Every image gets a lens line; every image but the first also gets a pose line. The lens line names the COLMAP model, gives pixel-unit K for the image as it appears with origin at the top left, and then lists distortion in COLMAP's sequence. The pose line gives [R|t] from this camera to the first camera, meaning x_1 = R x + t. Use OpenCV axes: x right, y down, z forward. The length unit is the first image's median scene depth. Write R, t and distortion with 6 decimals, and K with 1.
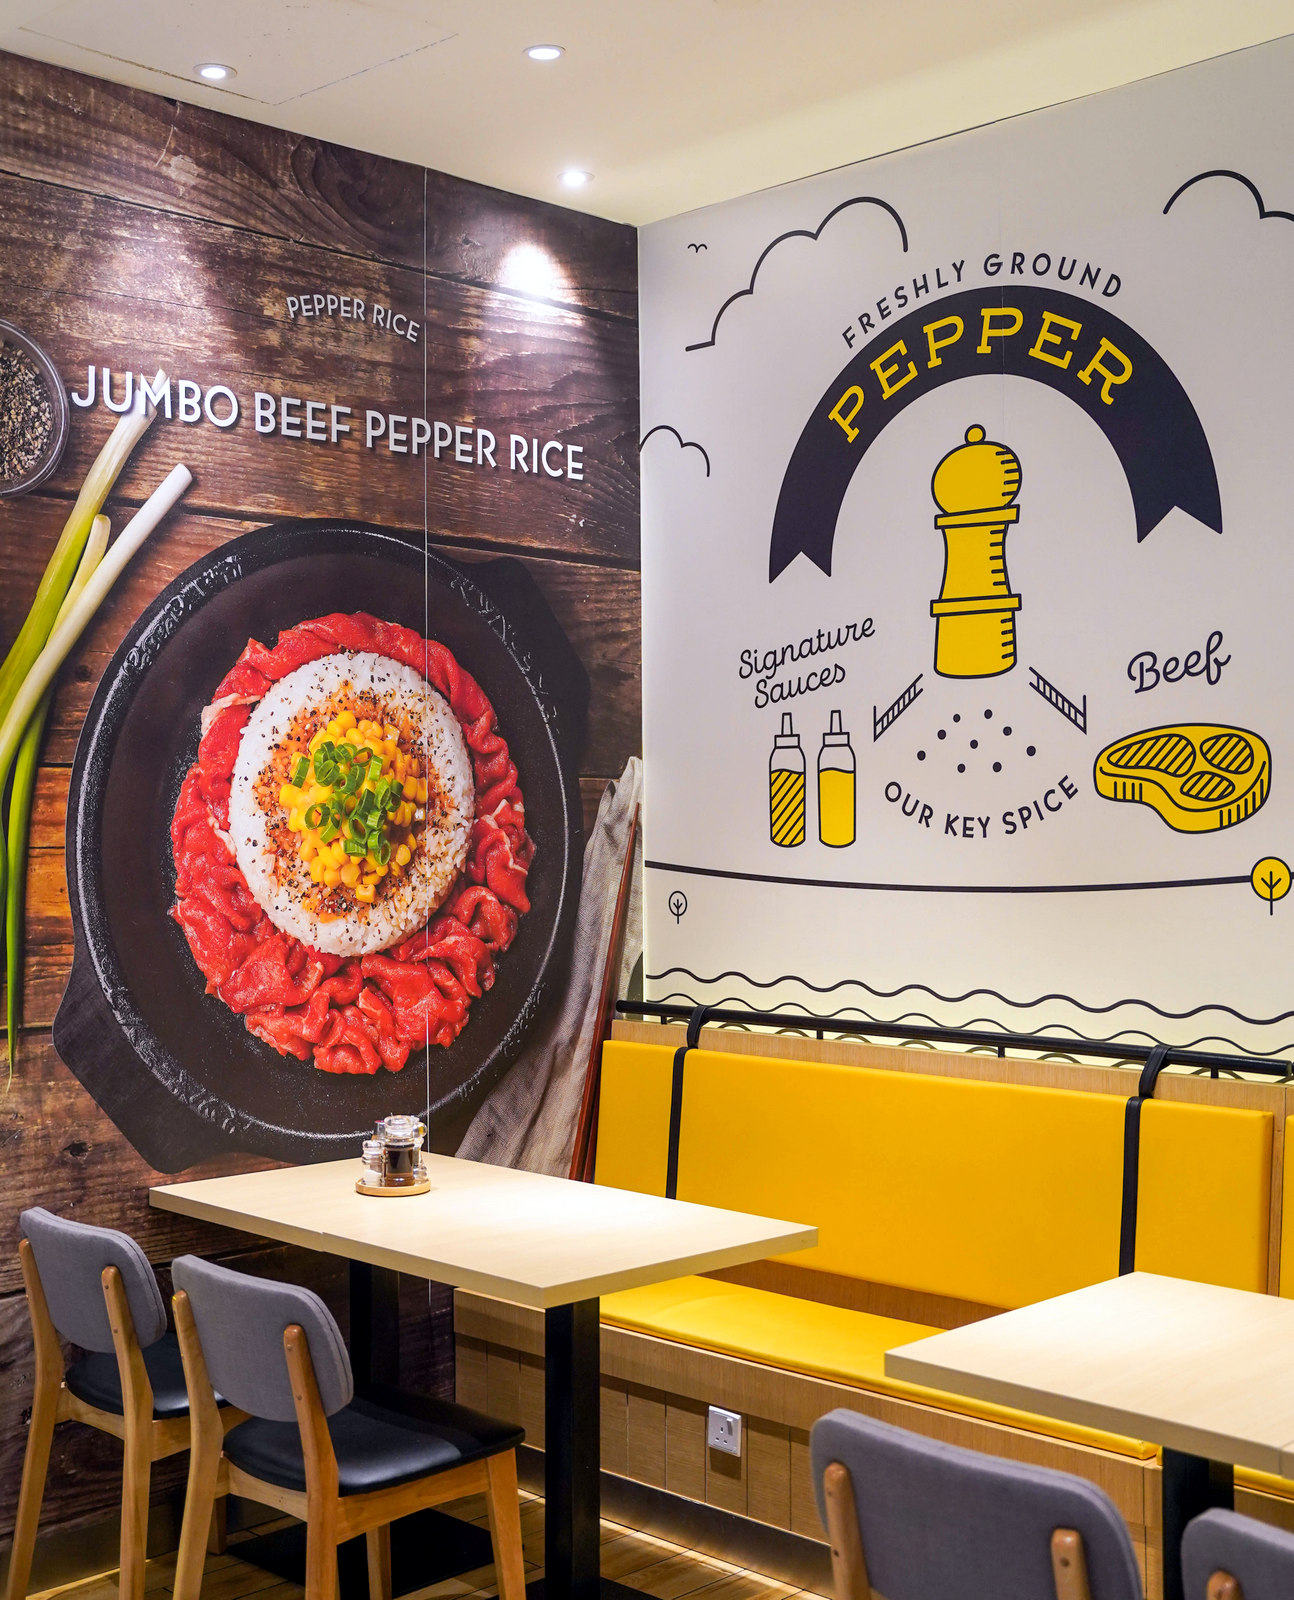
lens RADIAL K [[2127.1, 0, 743.1], [0, 2127.1, 772.7], [0, 0, 1]] dist [-0.031628, 0.028619]
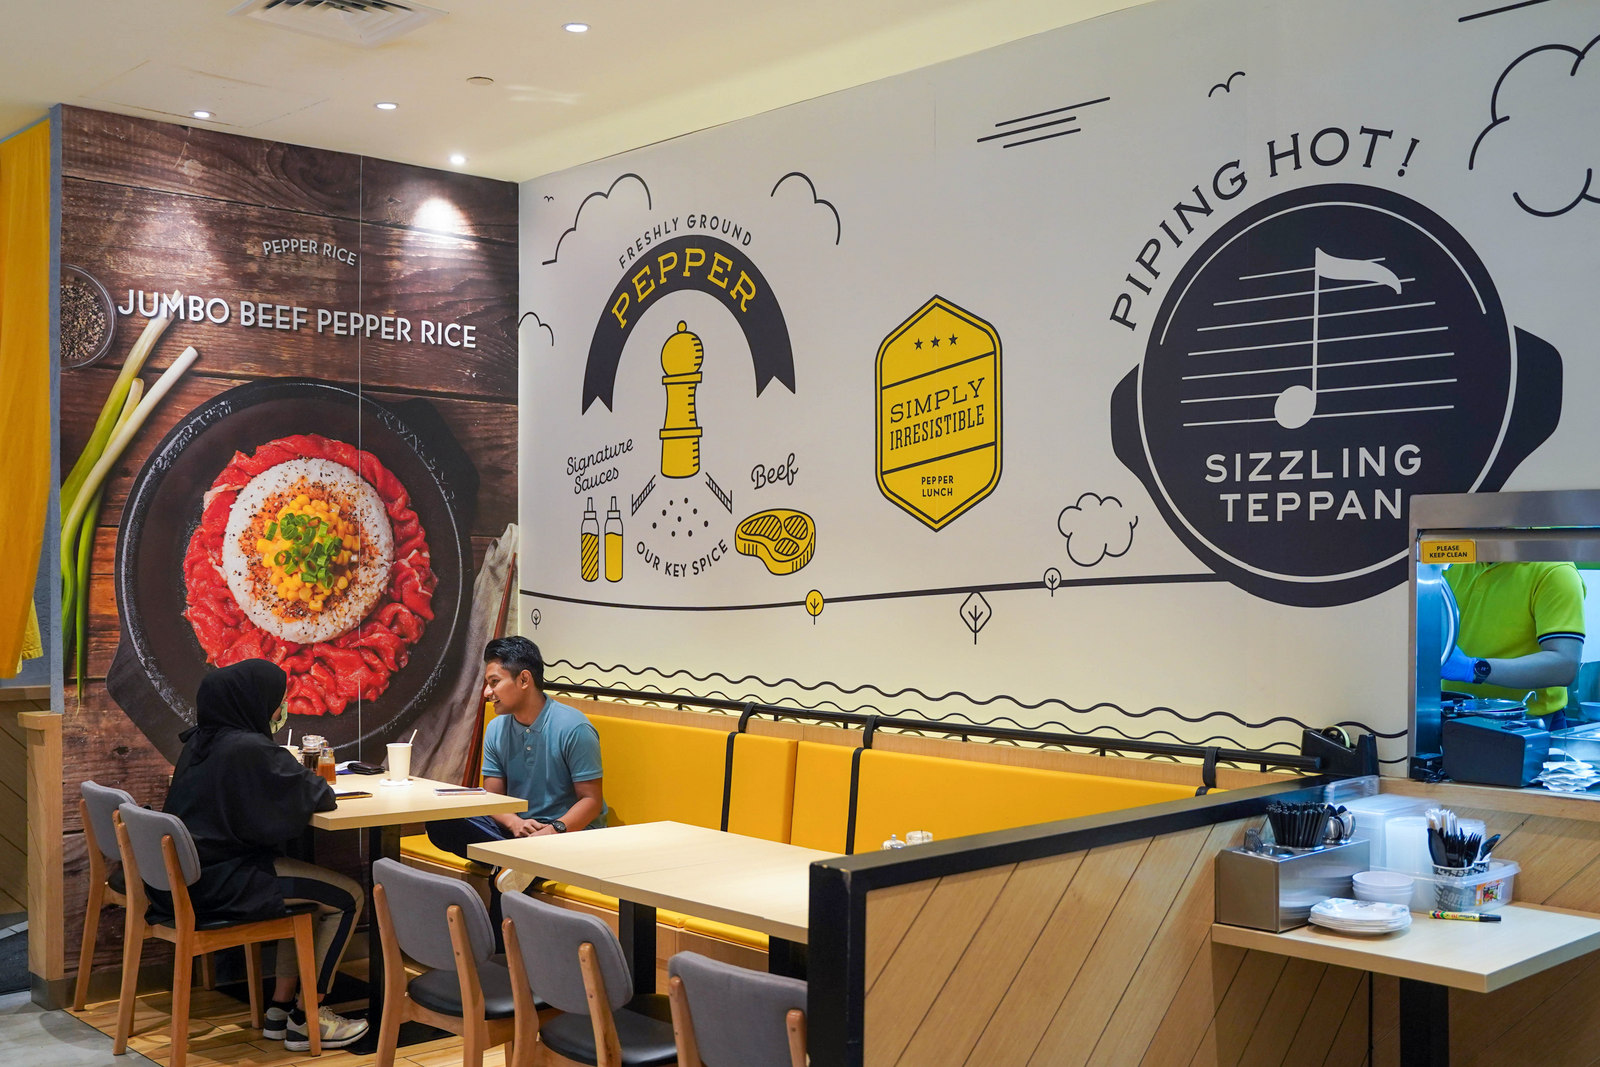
lens RADIAL K [[1787.8, 0, 853.9], [0, 1787.8, 605.8], [0, 0, 1]] dist [-0.039567, 0.008582]
pose [[0.998202, 0.015007, -0.058029, 0.322897], [-0.012519, 0.998997, 0.042995, -0.007635], [0.058616, -0.042191, 0.997389, -0.354460]]
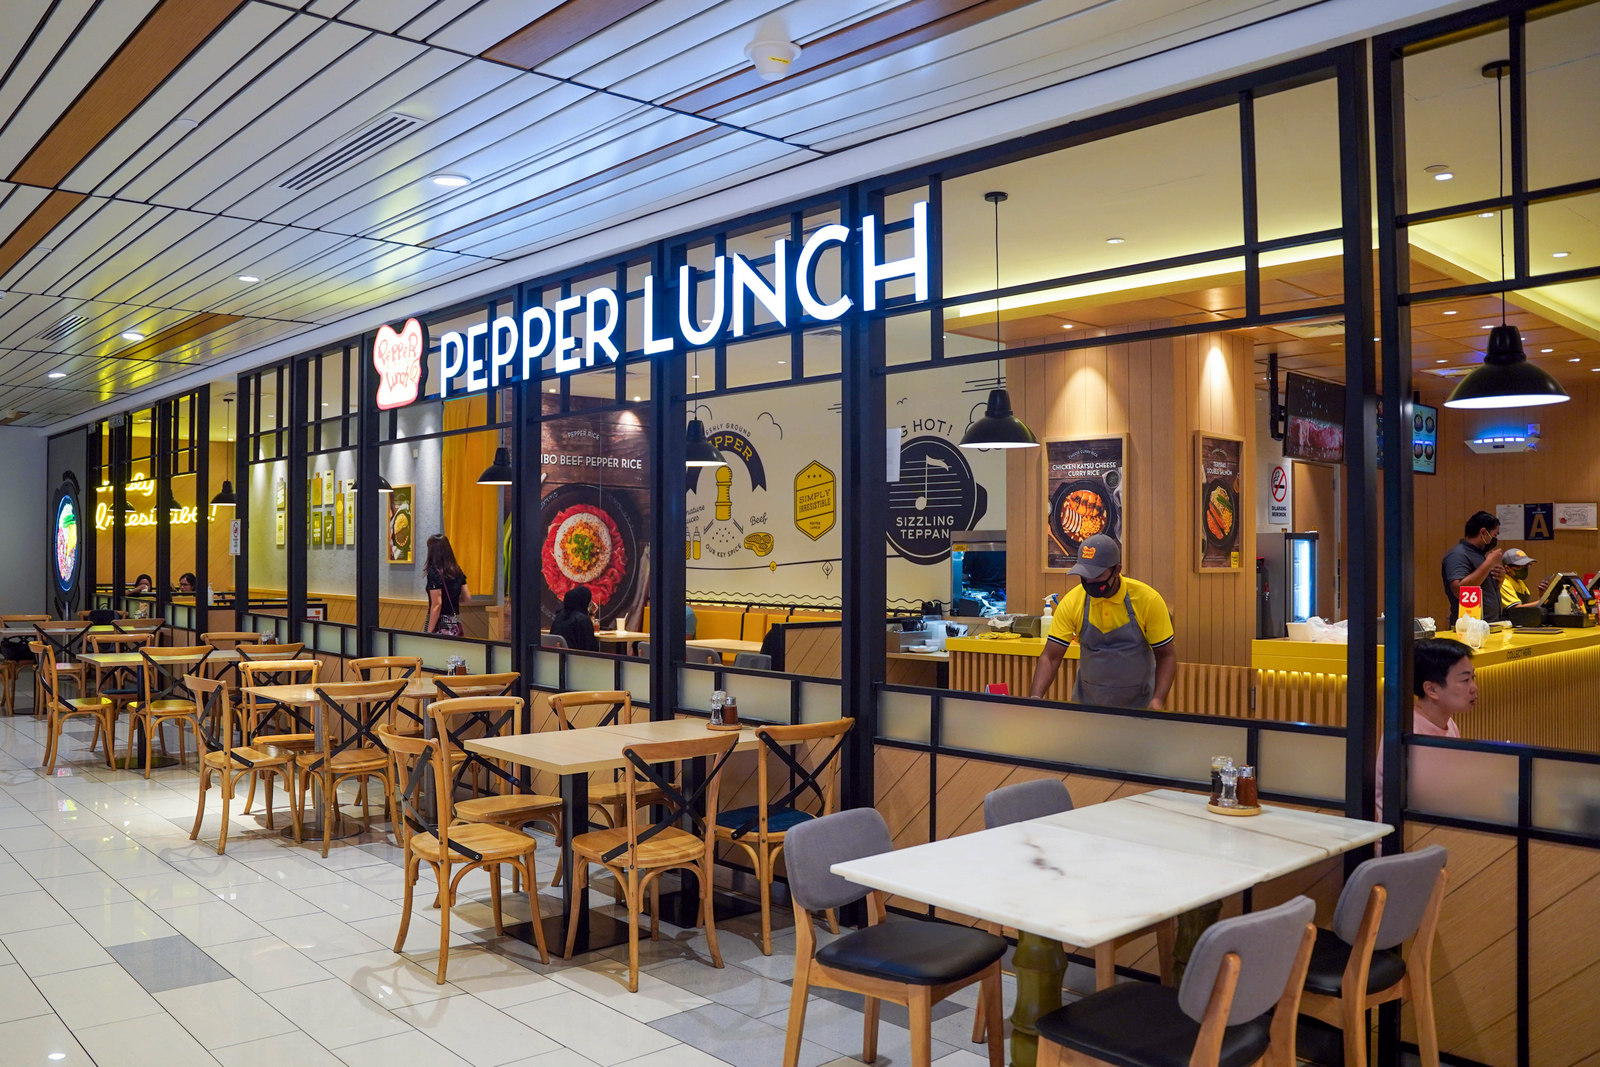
lens RADIAL K [[1346.5, 0, 800.0], [0, 1346.5, 533.5], [0, 0, 1]] dist [-0.049170, 0.005801]
pose [[0.998012, 0.010703, -0.062107, 0.439494], [-0.010454, 0.999936, 0.004340, -0.031780], [0.062150, -0.003682, 0.998060, -1.750712]]
